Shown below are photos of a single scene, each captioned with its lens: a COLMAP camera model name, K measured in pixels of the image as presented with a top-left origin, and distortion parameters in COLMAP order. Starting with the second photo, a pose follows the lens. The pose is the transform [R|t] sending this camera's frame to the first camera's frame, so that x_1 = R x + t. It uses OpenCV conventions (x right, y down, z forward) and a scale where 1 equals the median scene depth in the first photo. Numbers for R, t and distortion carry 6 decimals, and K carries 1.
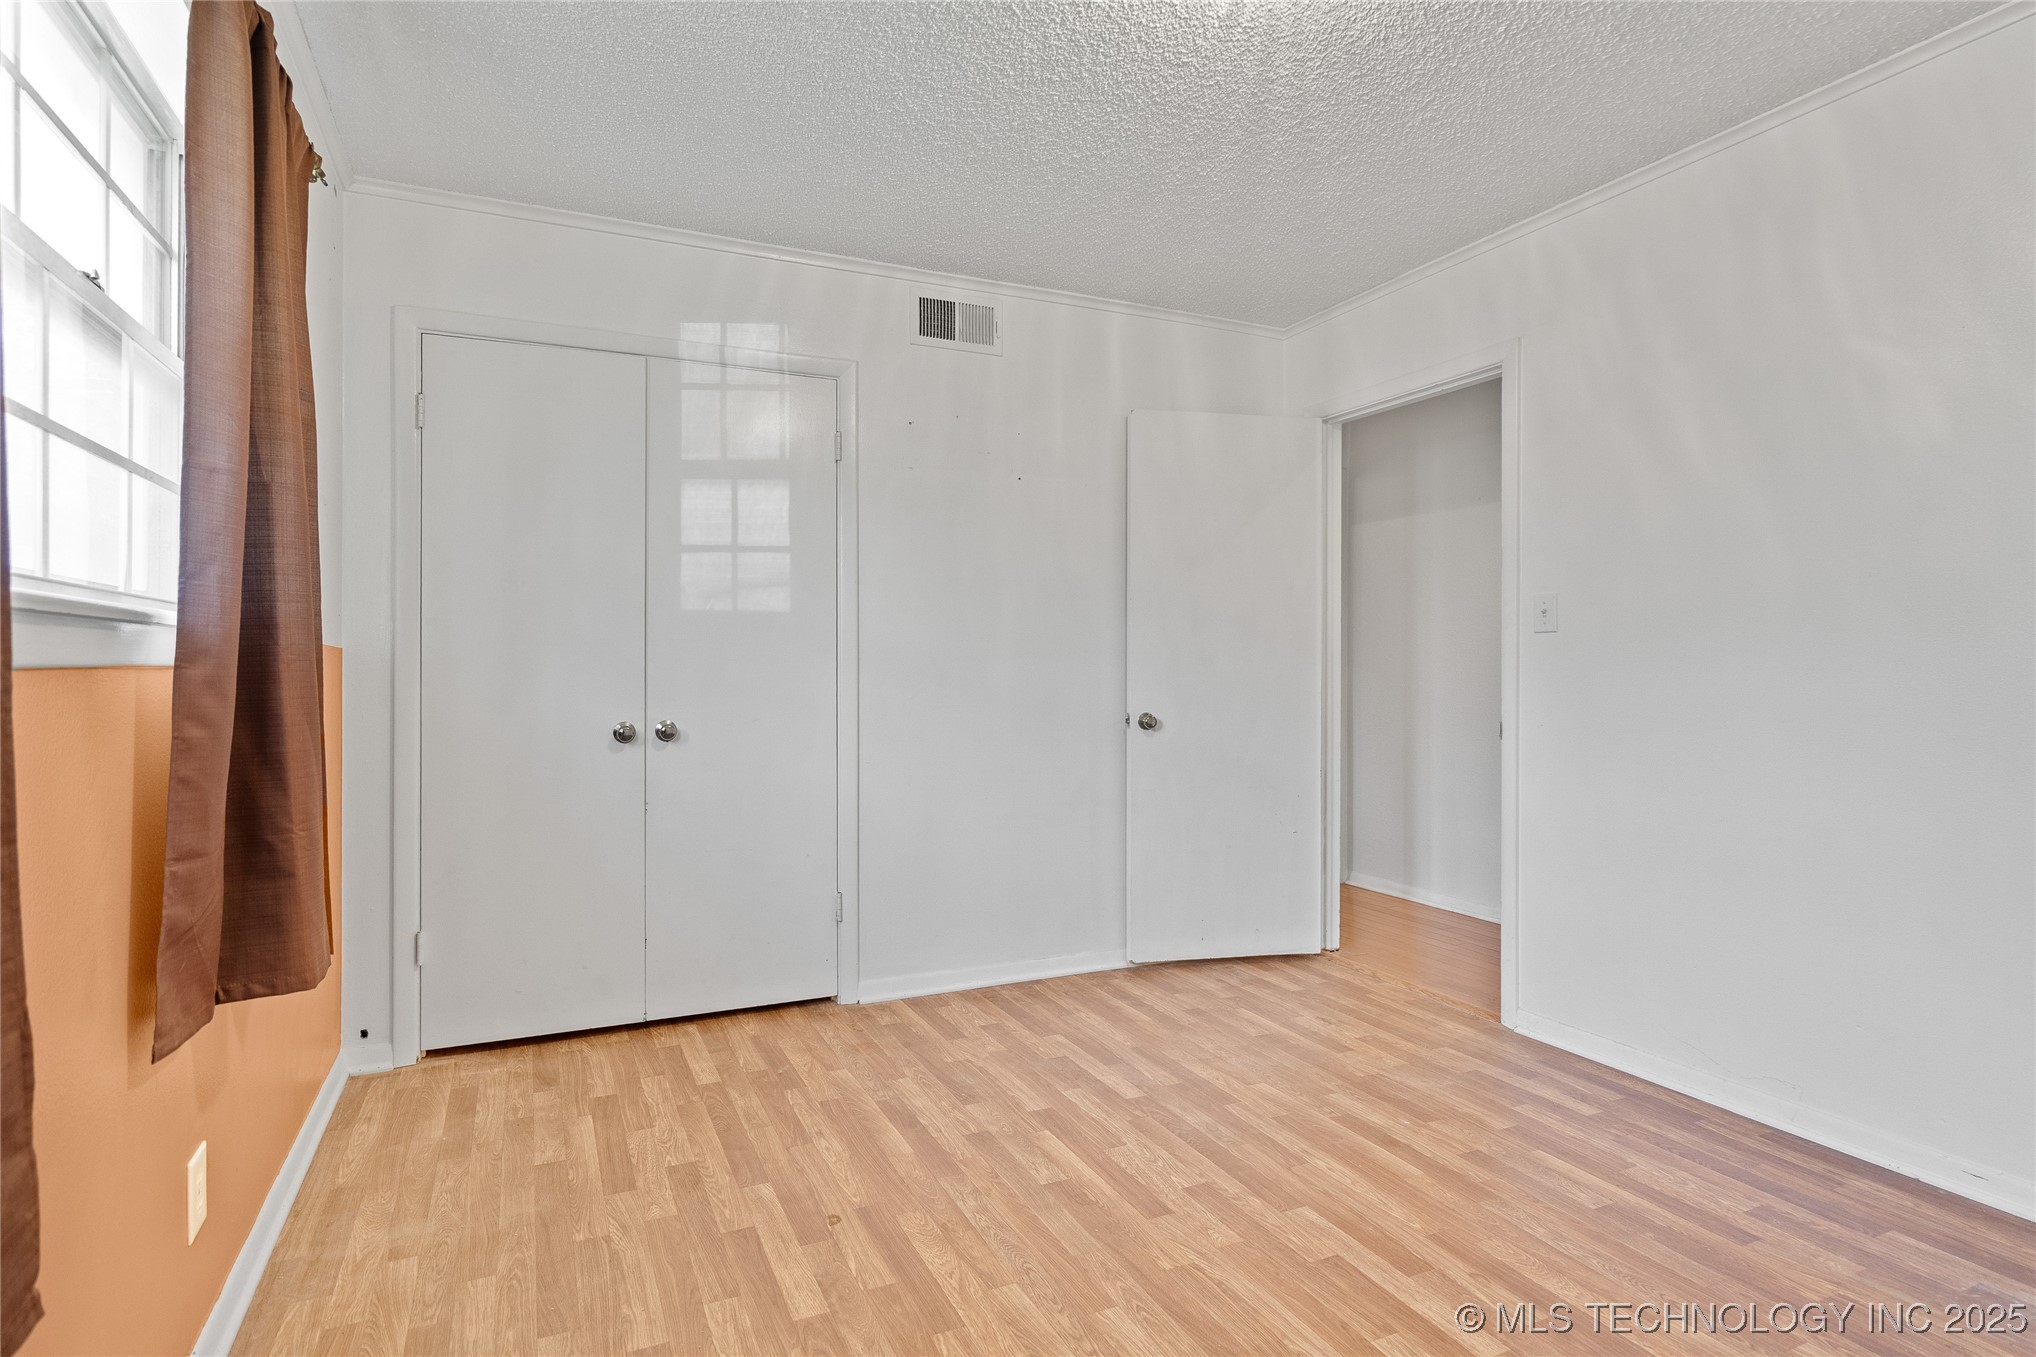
lens RADIAL K [[934.8, 0, 1015.8], [0, 934.8, 679.1], [0, 0, 1]] dist [-0.000884, 0.001356]
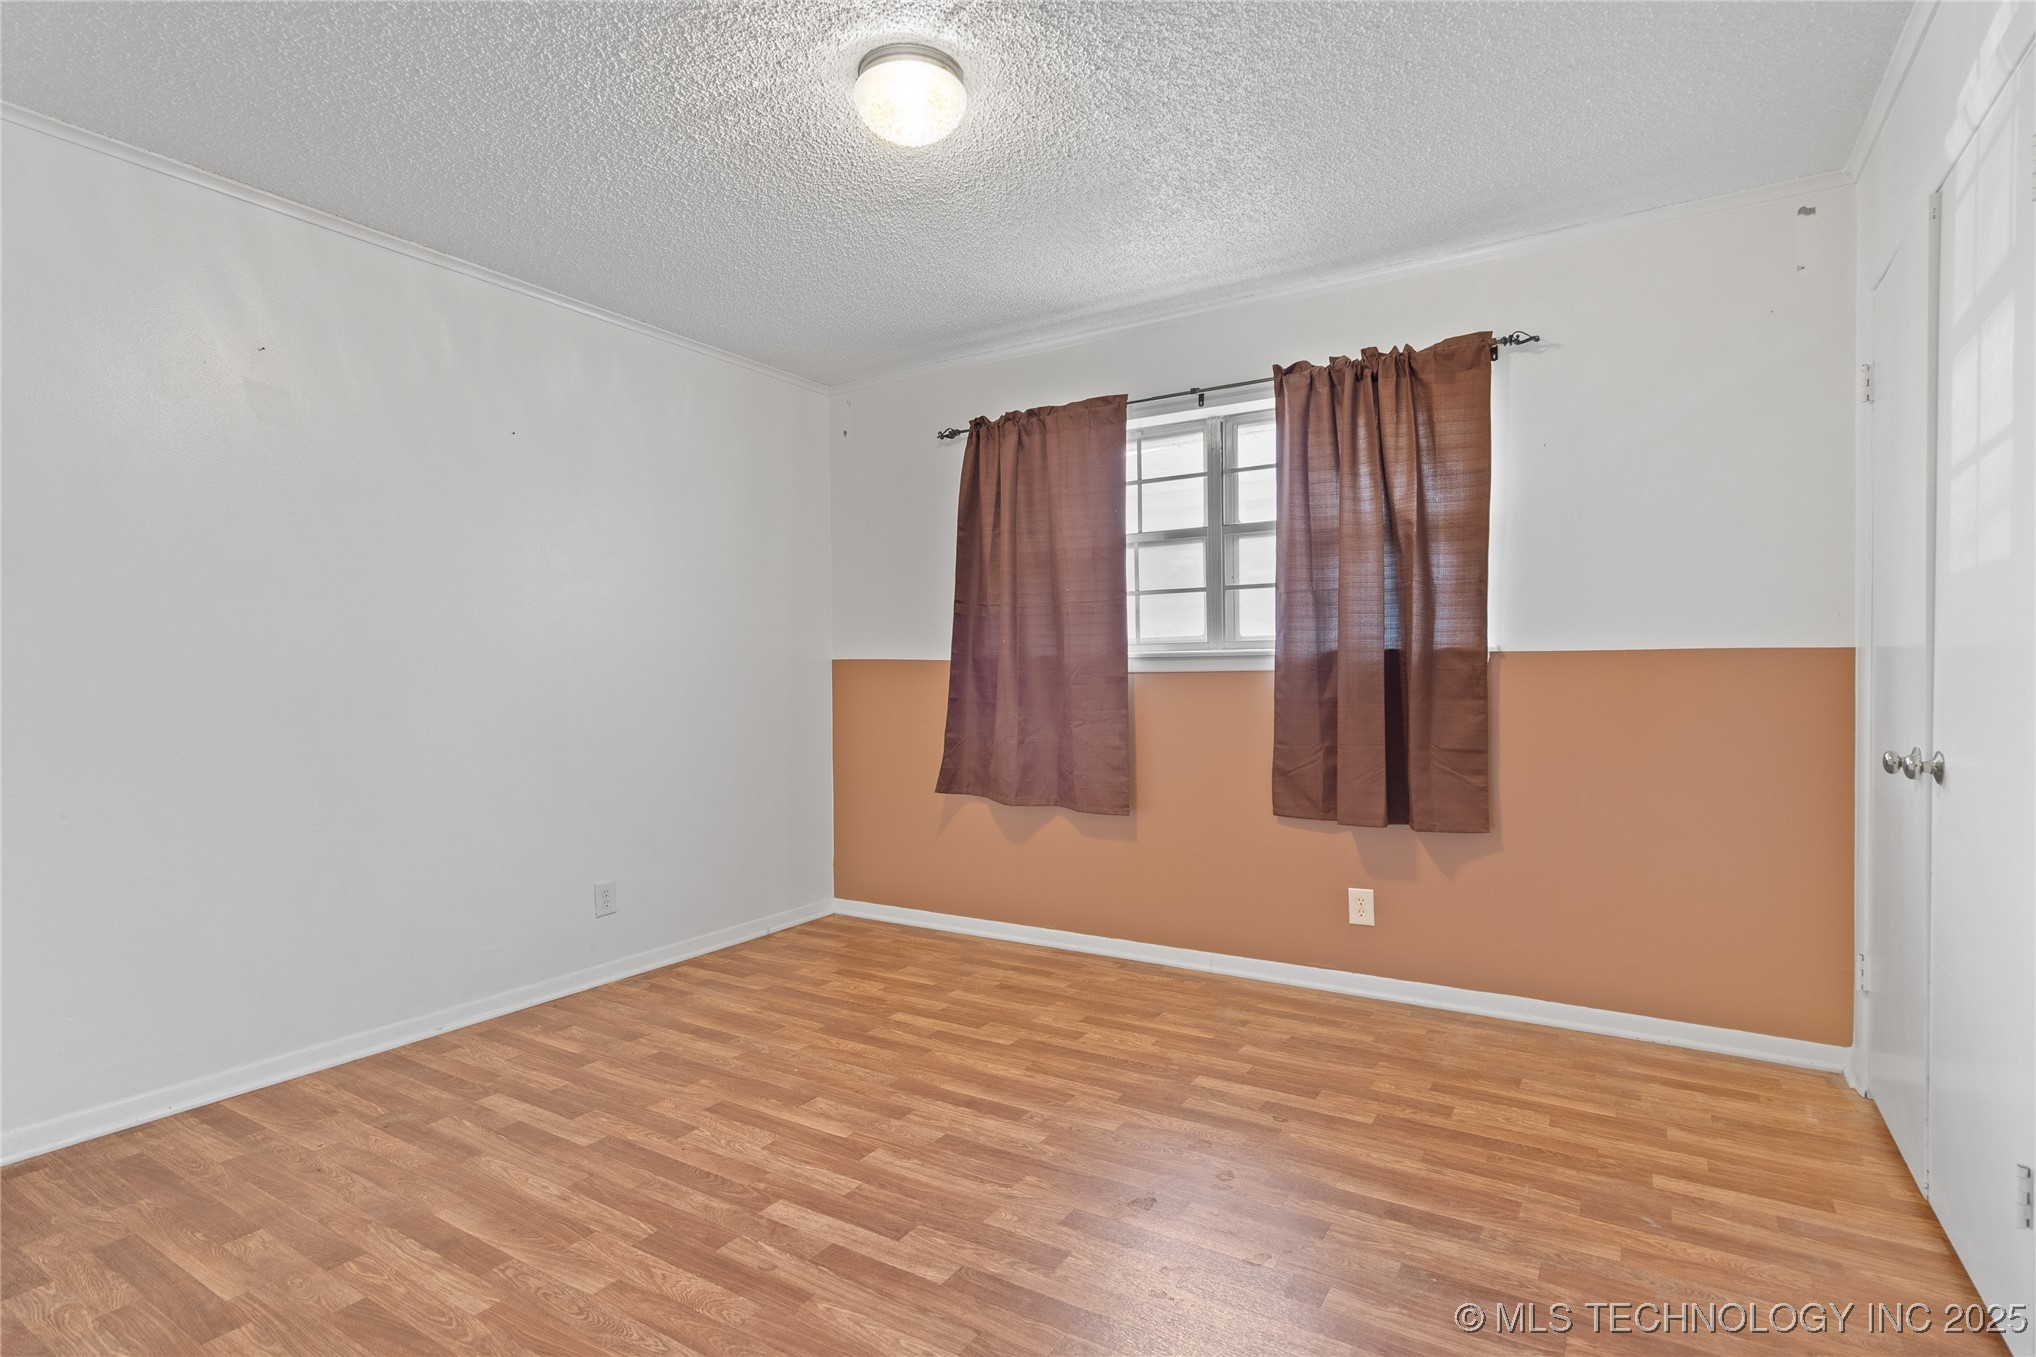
lens RADIAL K [[934.8, 0, 1015.8], [0, 934.8, 679.1], [0, 0, 1]] dist [-0.000884, 0.001356]
pose [[-0.842073, 0.013365, -0.539199, 0.779950], [0.001730, 0.999755, 0.022080, -0.021865], [0.539362, 0.017660, -0.841889, 1.922084]]
